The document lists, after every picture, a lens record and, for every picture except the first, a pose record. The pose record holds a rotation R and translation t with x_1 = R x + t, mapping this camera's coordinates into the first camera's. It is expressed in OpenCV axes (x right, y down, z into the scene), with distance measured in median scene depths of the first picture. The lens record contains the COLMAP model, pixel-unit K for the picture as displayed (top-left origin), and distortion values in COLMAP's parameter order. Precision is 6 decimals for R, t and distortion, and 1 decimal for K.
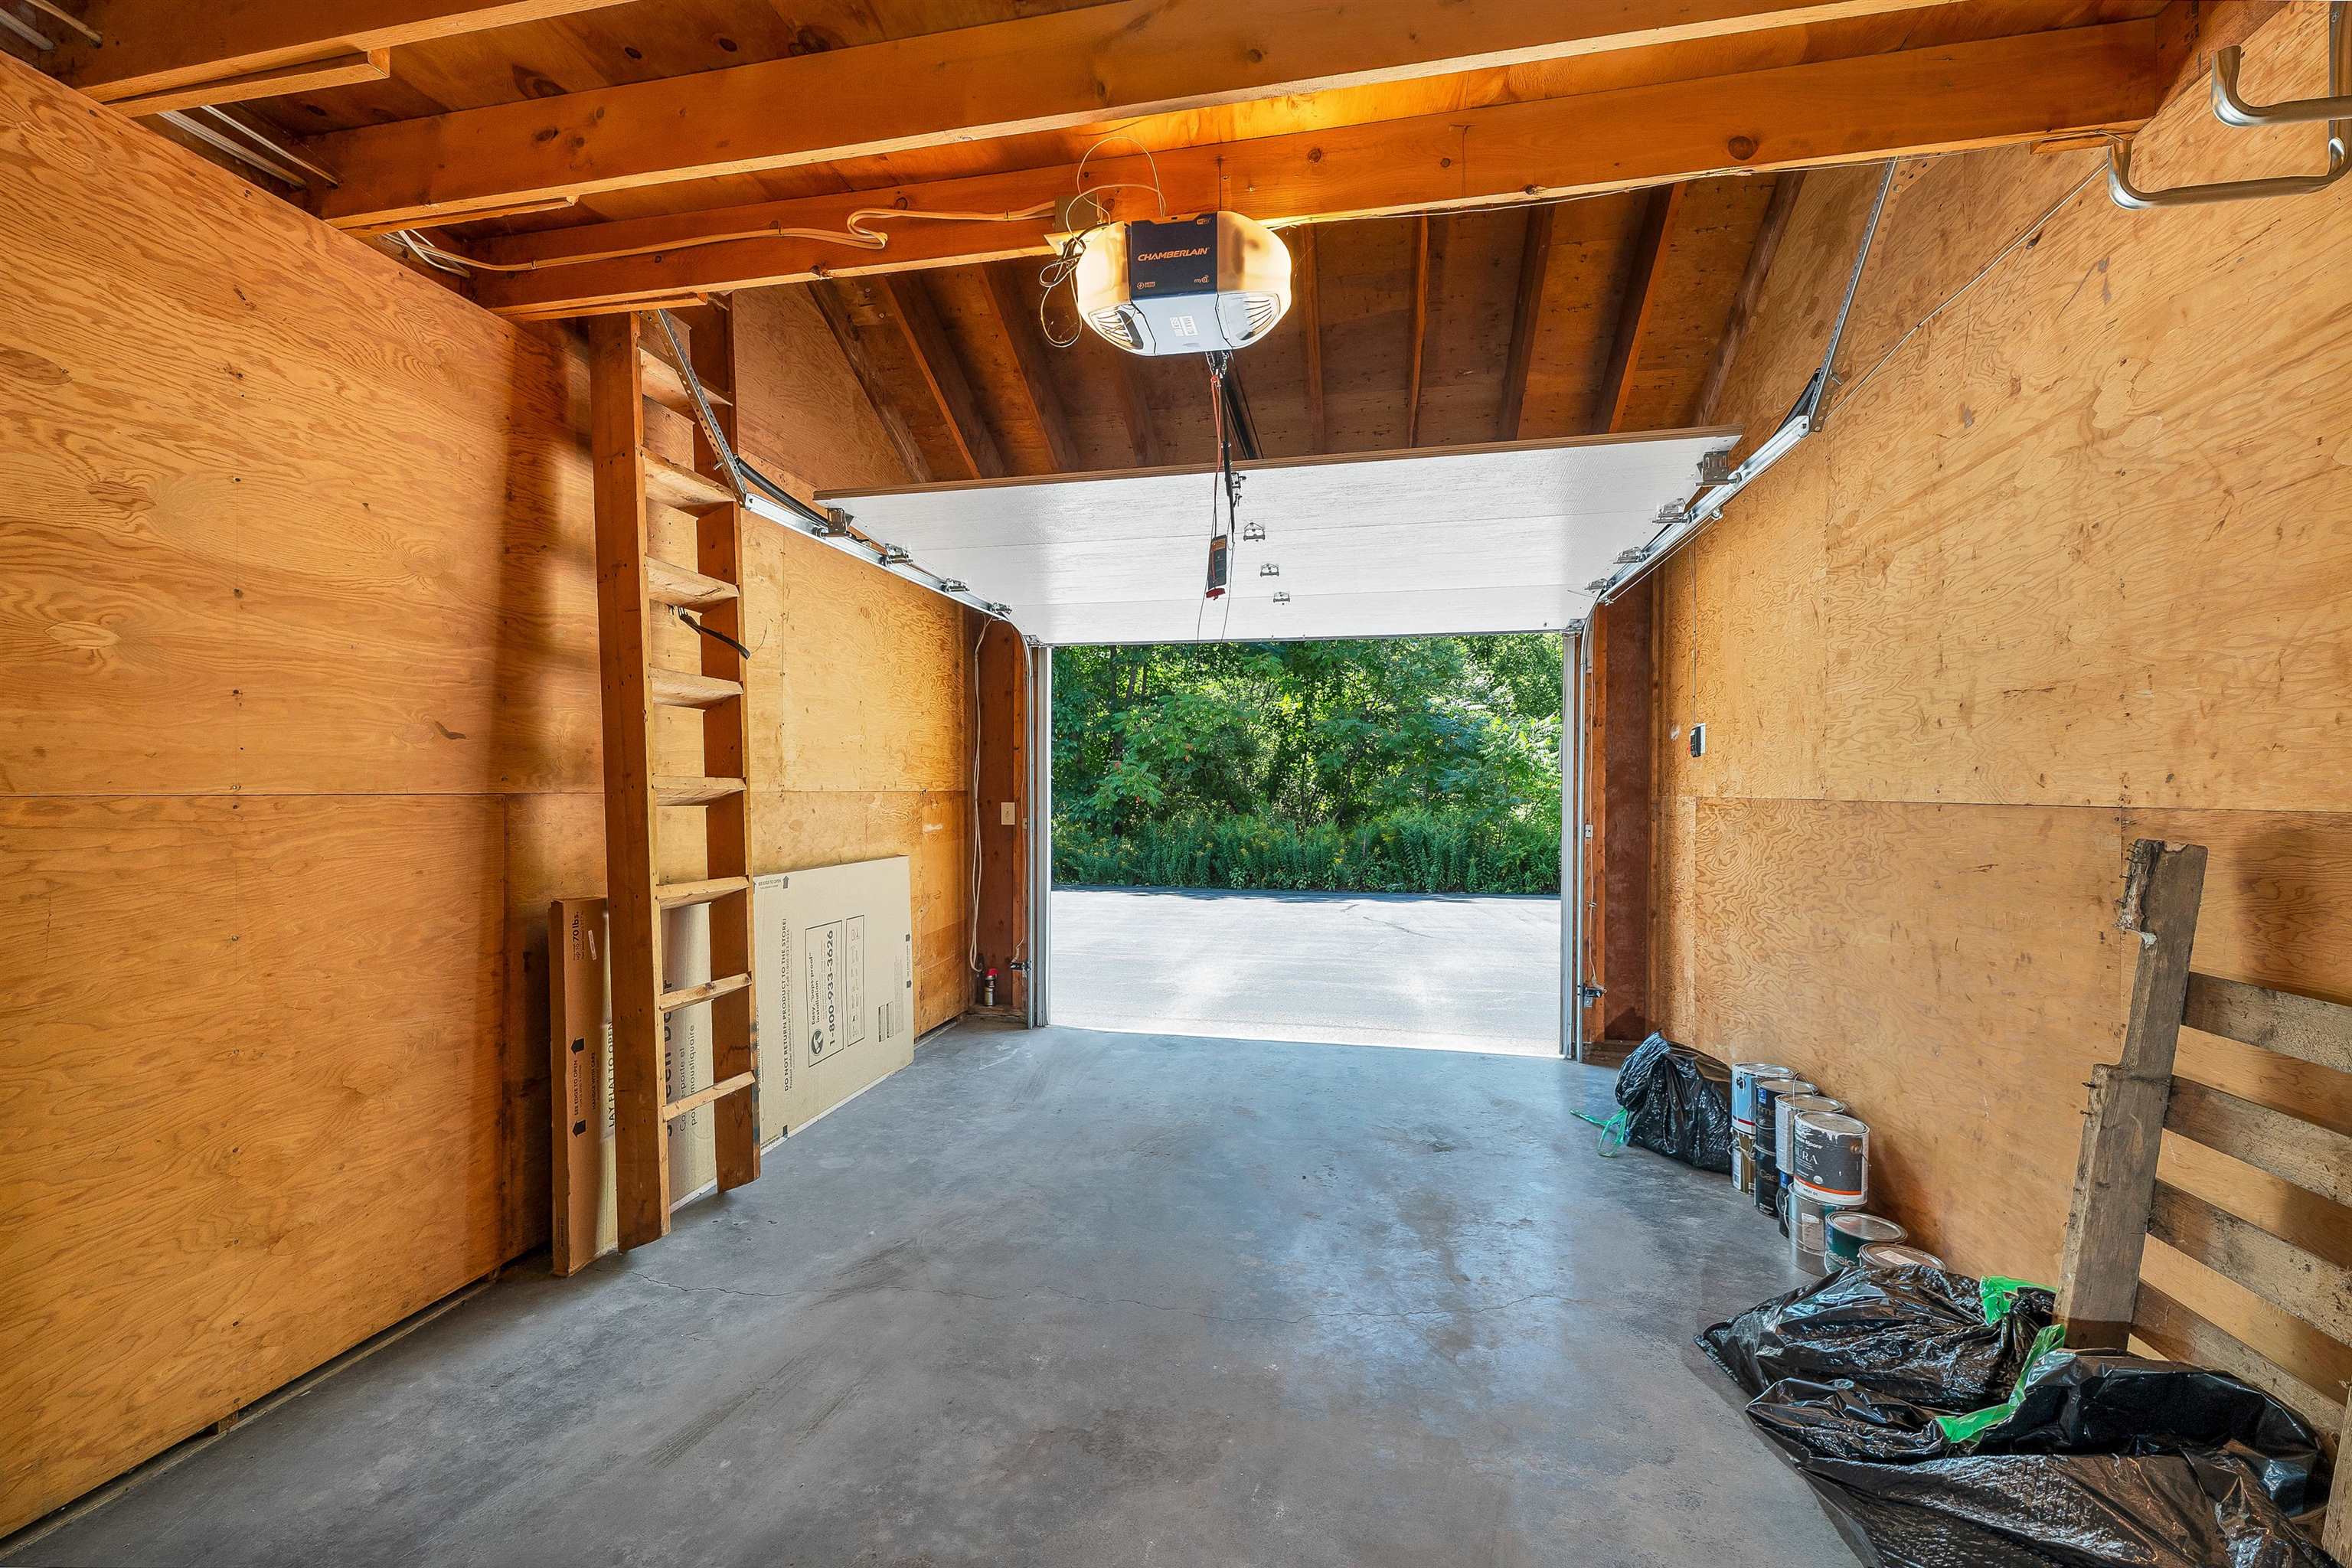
lens RADIAL K [[991.3, 0, 1177.6], [0, 991.3, 775.2], [0, 0, 1]] dist [-0.000059, -0.000090]
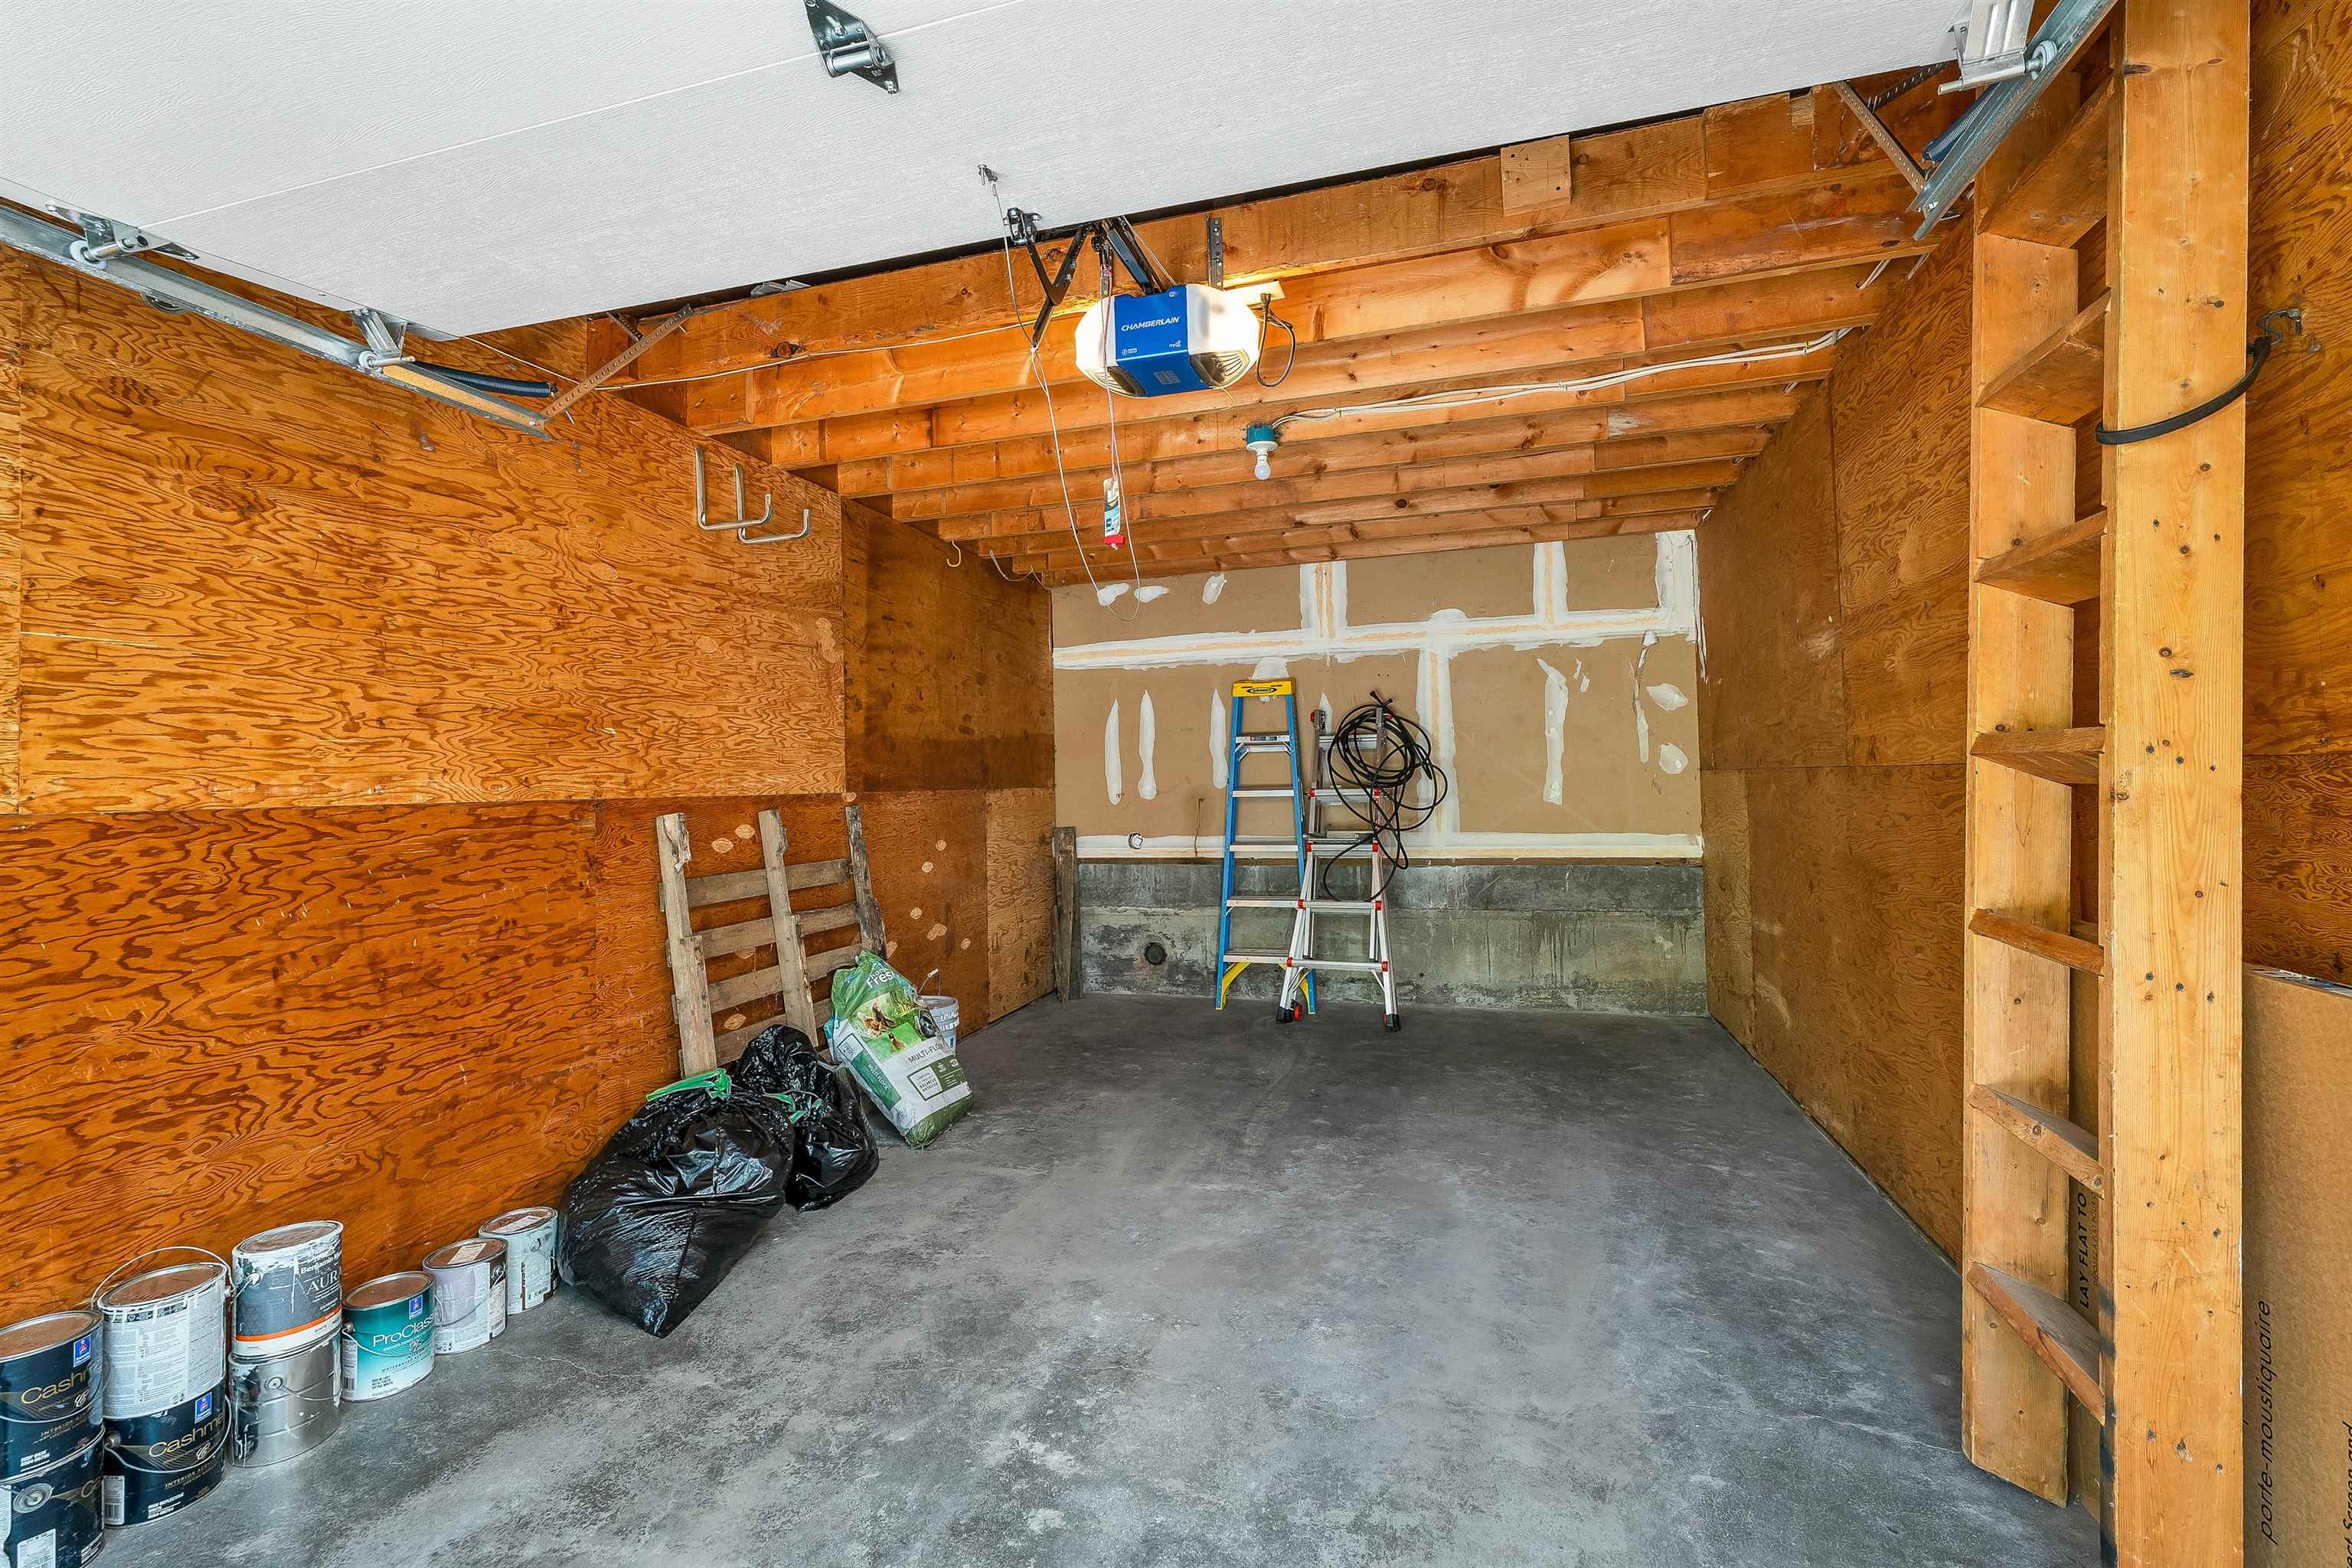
lens RADIAL K [[991.3, 0, 1177.6], [0, 991.3, 775.2], [0, 0, 1]] dist [-0.000059, -0.000090]
pose [[-0.994755, 0.024908, 0.099207, -0.113016], [0.022587, 0.999446, -0.024451, 0.044719], [-0.099761, -0.022082, -0.994766, 2.094004]]
